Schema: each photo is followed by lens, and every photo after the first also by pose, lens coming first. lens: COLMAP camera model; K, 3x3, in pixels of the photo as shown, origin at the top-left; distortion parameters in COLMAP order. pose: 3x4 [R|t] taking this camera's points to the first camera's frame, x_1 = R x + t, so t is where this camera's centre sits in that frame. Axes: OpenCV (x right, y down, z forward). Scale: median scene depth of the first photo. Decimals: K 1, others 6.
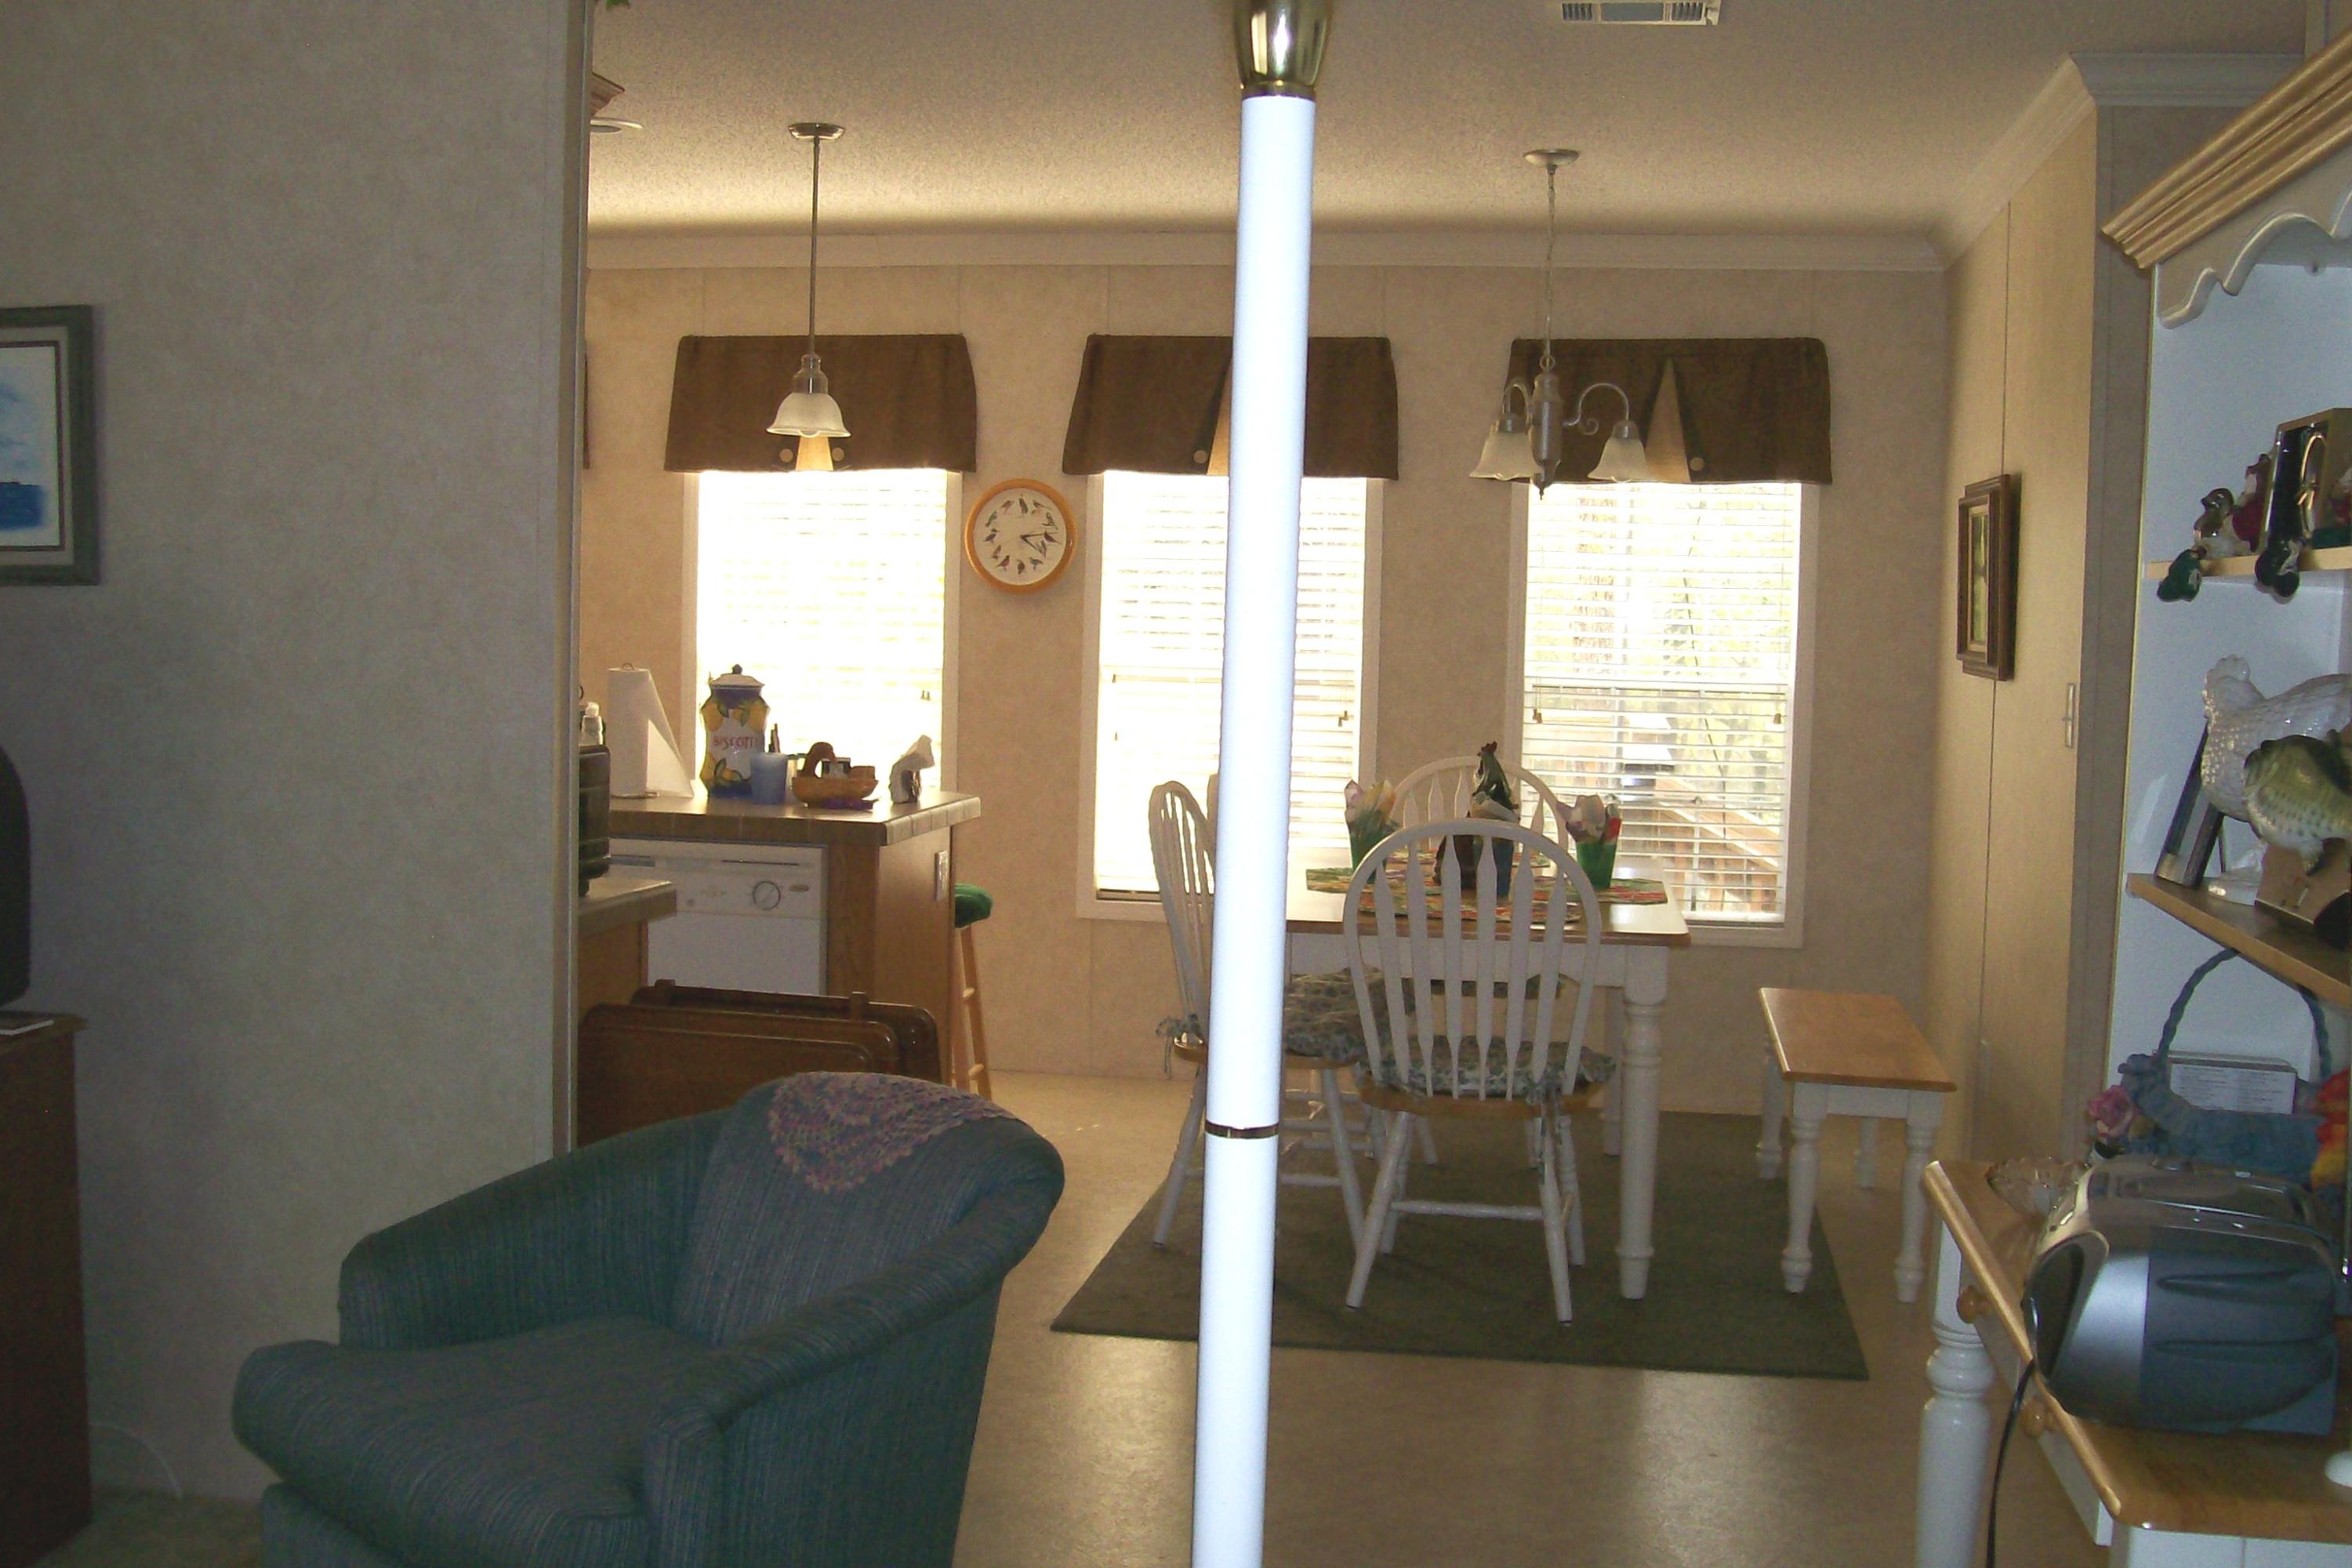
lens RADIAL K [[2540.7, 0, 1178.4], [0, 2540.7, 787.3], [0, 0, 1]] dist [-0.072161, 0.000000]
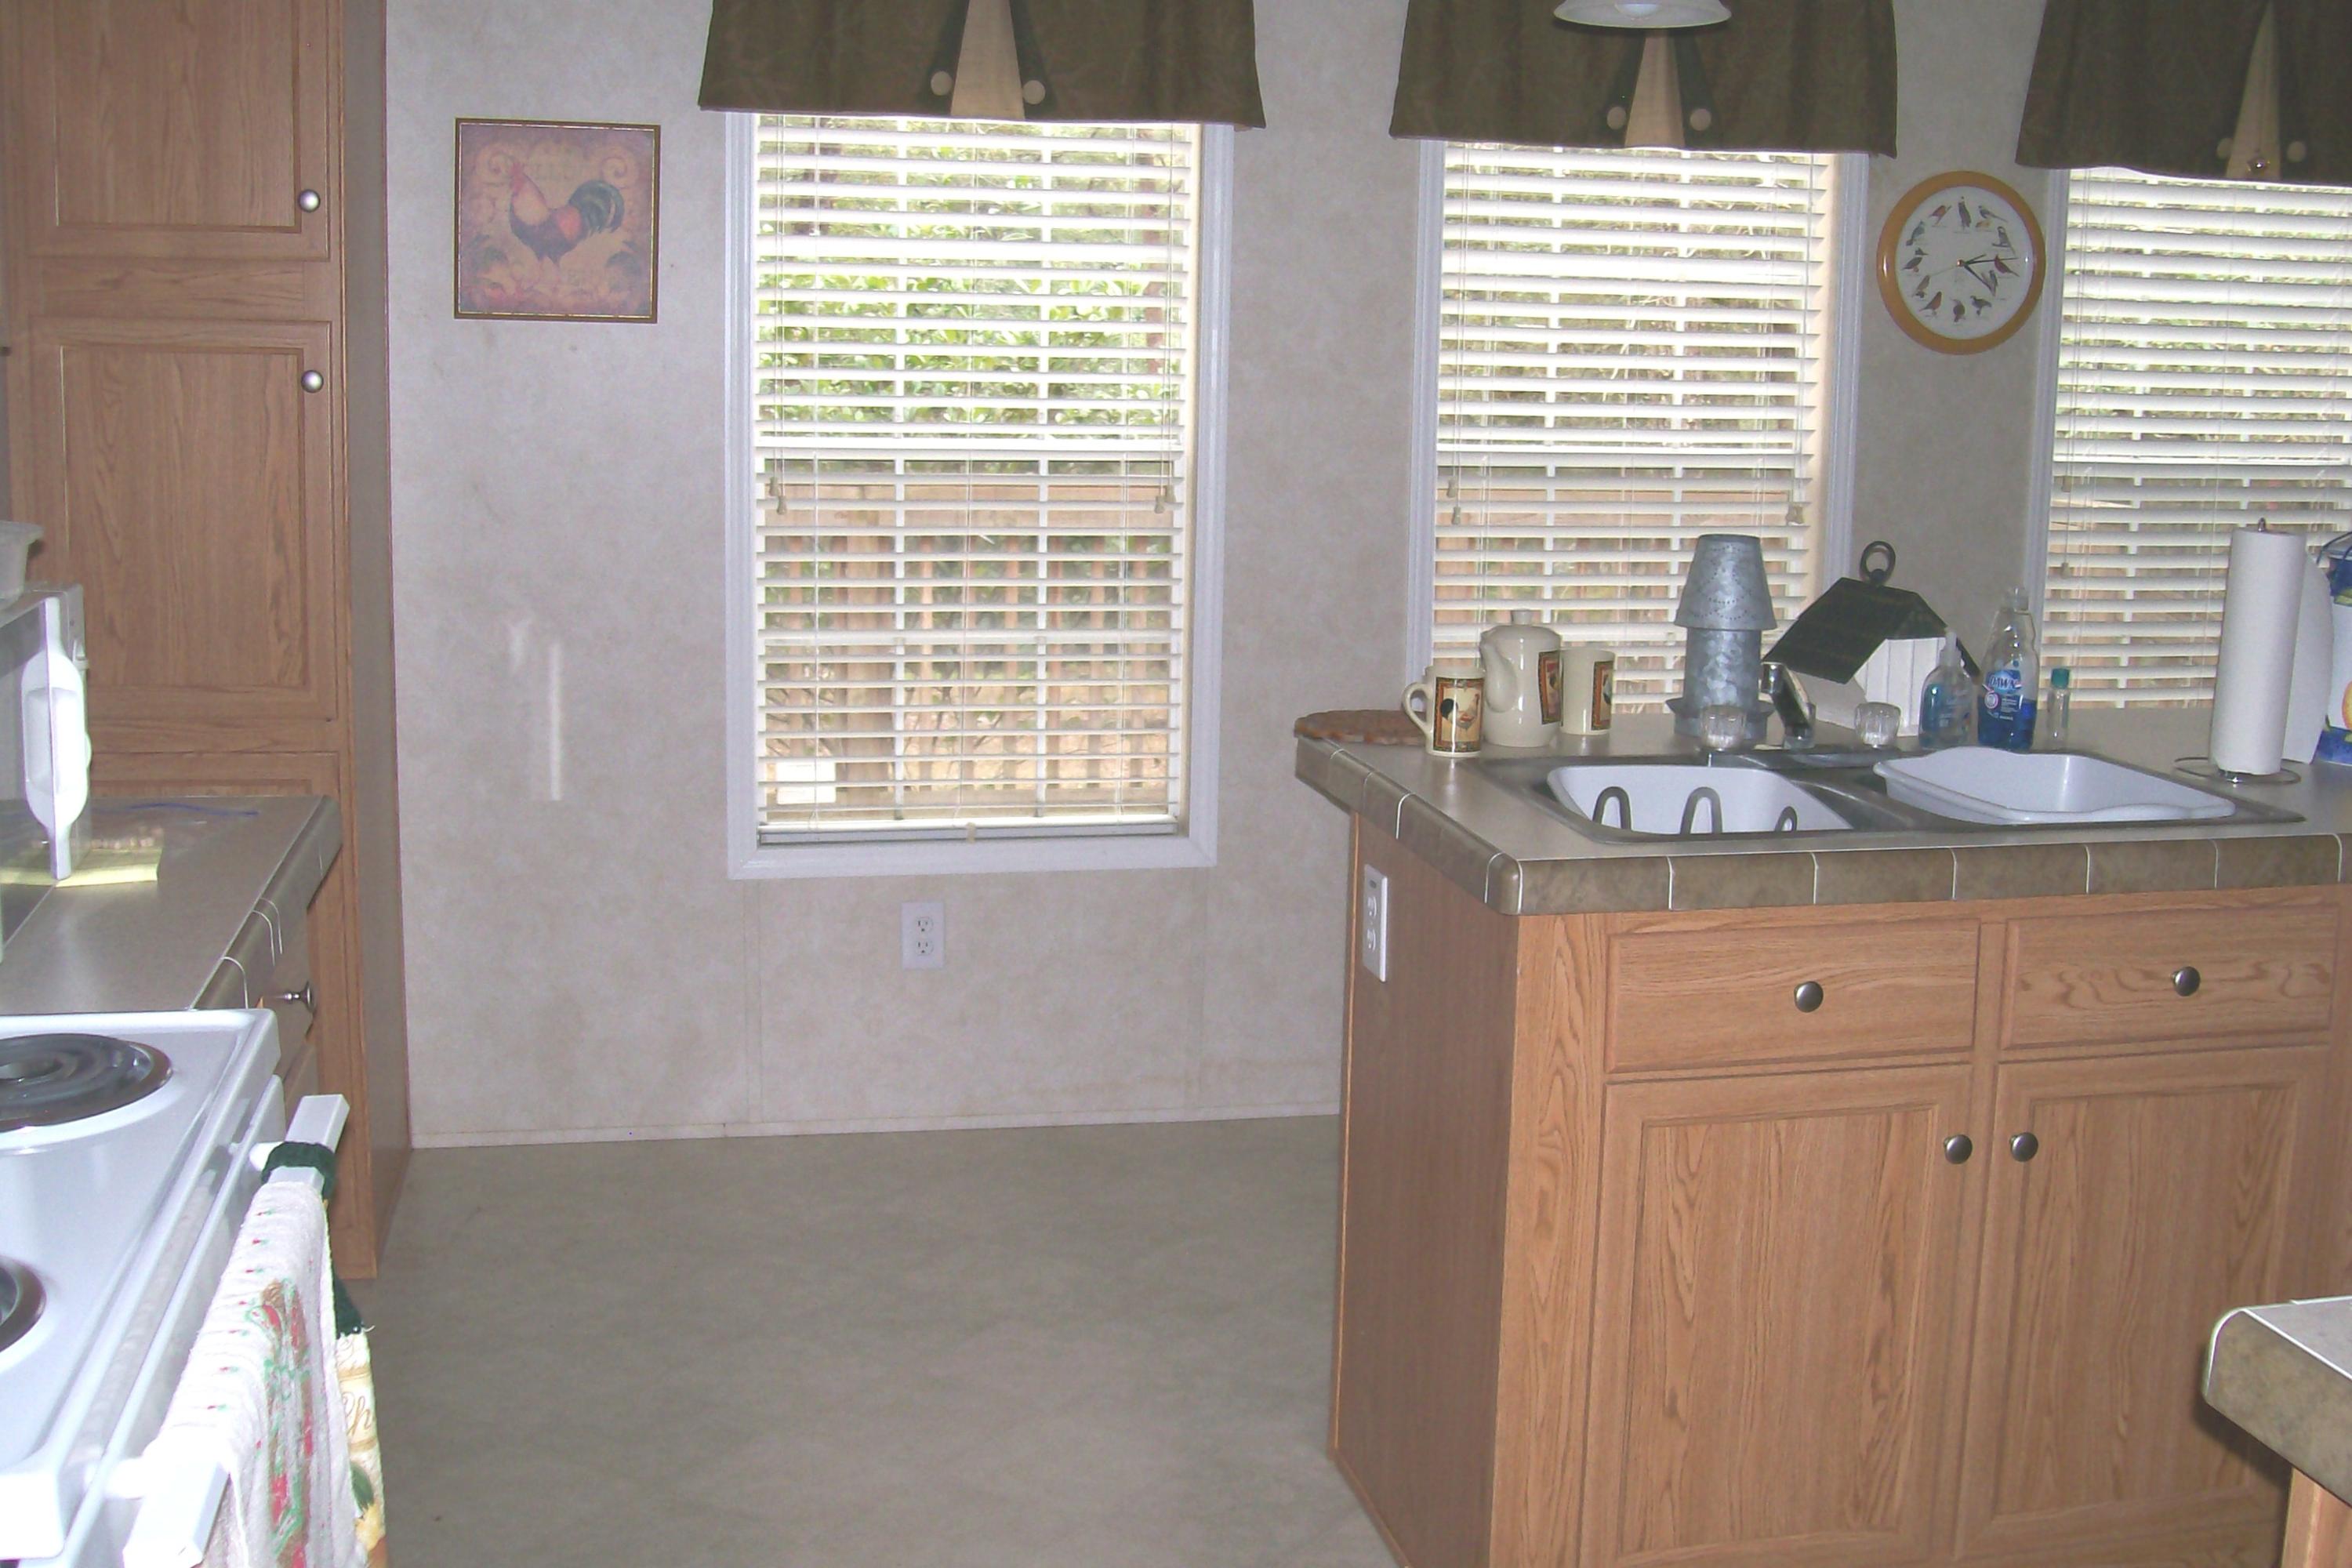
lens RADIAL K [[2540.7, 0, 1178.8], [0, 2540.7, 776.5], [0, 0, 1]] dist [-0.072161, 0.000000]
pose [[0.926681, -0.069384, 0.369389, -0.487262], [0.016950, 0.989528, 0.143345, -0.064835], [-0.375467, -0.126574, 0.918152, 0.475295]]
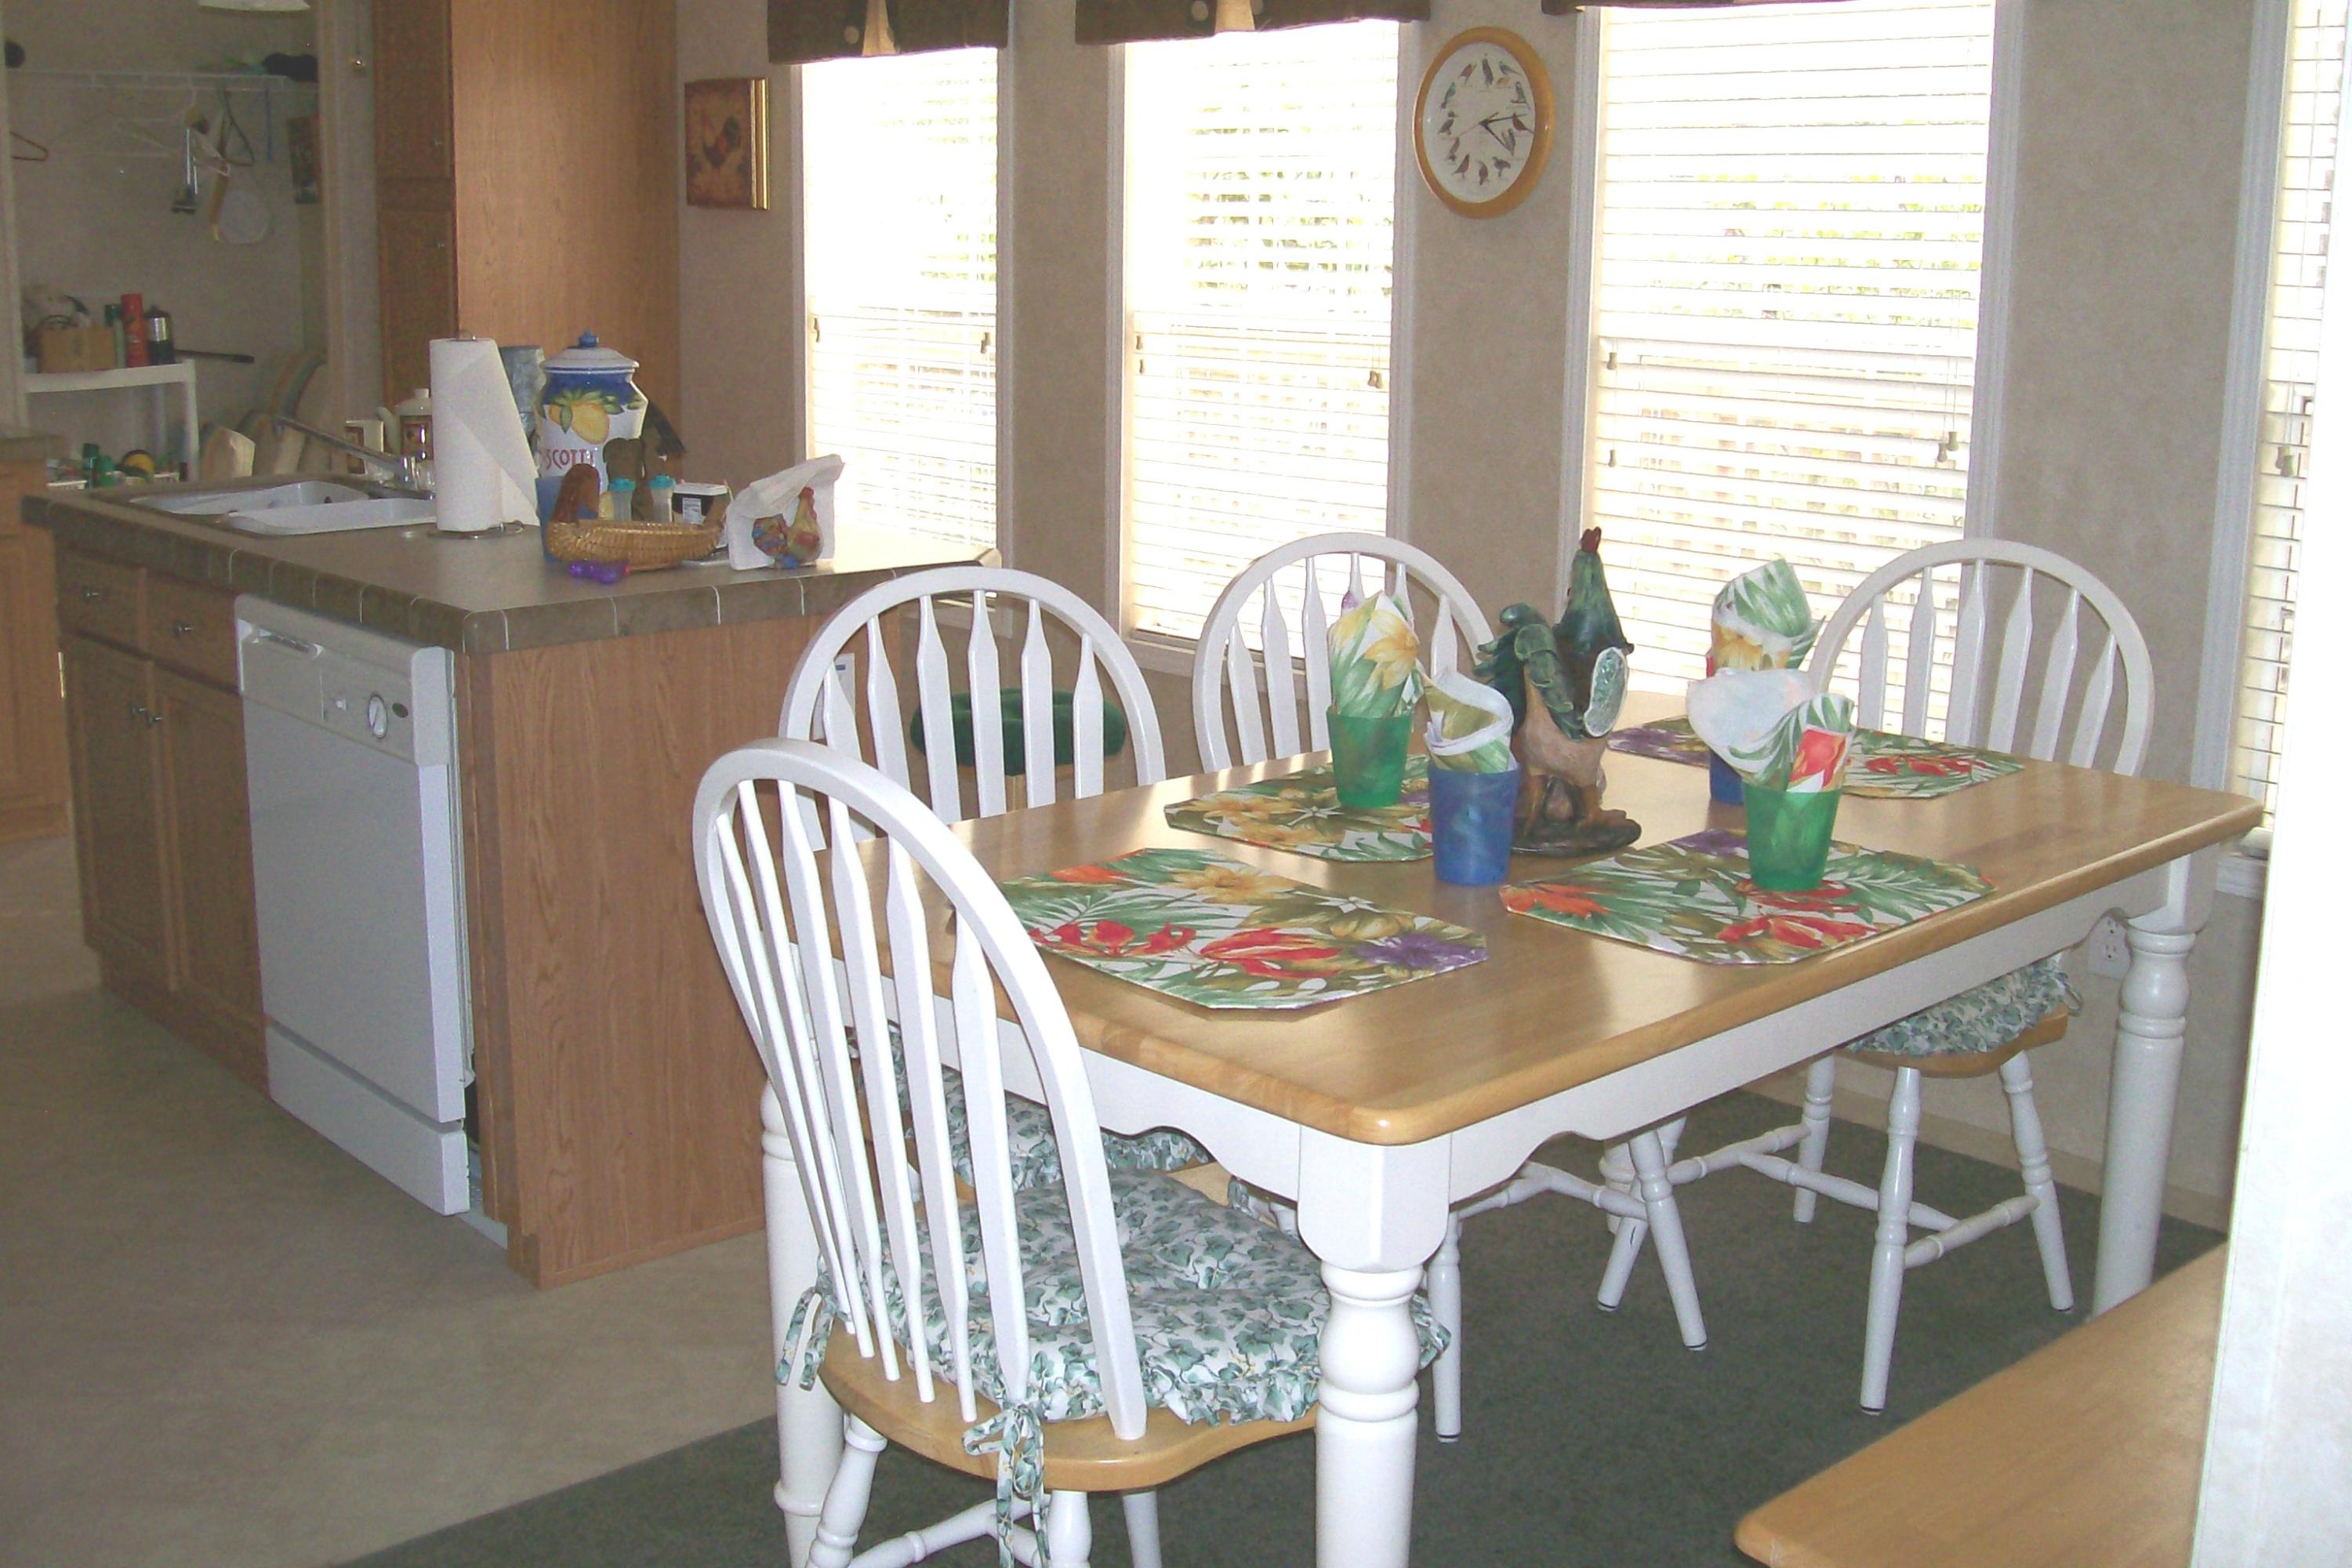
lens RADIAL K [[2540.7, 0, 1171.8], [0, 2540.7, 772.8], [0, 0, 1]] dist [-0.072161, 0.000000]
pose [[0.780383, 0.117140, -0.614231, 0.272143], [-0.007835, 0.984051, 0.177713, -0.052117], [0.625252, -0.133871, 0.768855, 0.462616]]
